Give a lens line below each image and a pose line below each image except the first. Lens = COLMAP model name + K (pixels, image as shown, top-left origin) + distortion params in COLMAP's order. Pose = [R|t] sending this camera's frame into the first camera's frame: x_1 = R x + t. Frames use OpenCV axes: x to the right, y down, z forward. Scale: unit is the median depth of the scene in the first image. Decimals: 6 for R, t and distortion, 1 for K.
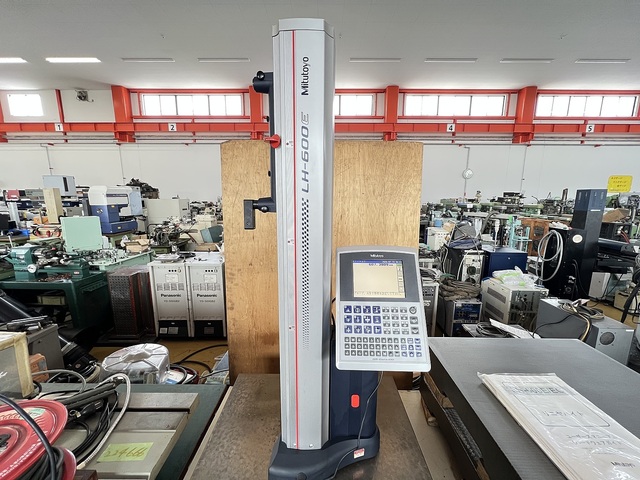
lens RADIAL K [[257.9, 0, 320.0], [0, 257.9, 240.0], [0, 0, 1]] dist [-0.002396, -0.000159]
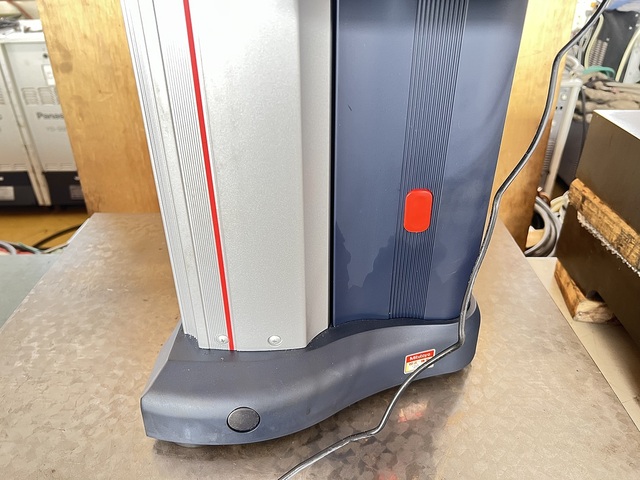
lens RADIAL K [[496.1, 0, 320.0], [0, 496.1, 240.0], [0, 0, 1]] dist [0.000870, -0.004597]
pose [[0.999853, -0.016366, 0.005066, 0.023323], [0.013430, 0.932303, 0.361428, 0.476000], [-0.010638, -0.361307, 0.932386, 0.485705]]
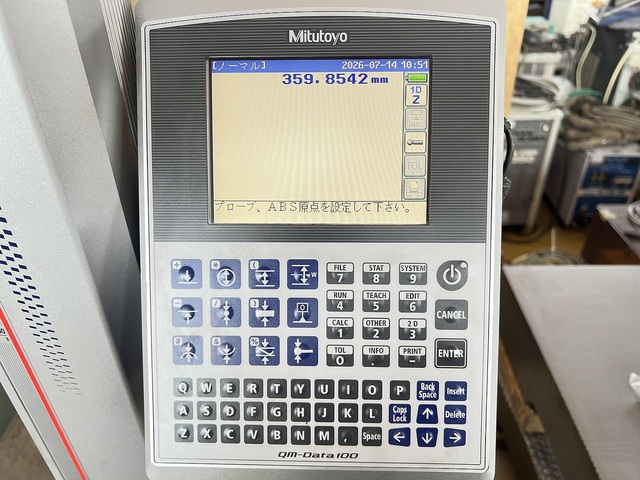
lens RADIAL K [[496.1, 0, 320.0], [0, 496.1, 240.0], [0, 0, 1]] dist [0.000870, -0.004597]
pose [[0.999753, -0.016652, -0.014698, 0.227127], [0.021200, 0.912762, 0.407941, 0.047150], [0.006623, -0.408152, 0.912890, 0.548109]]
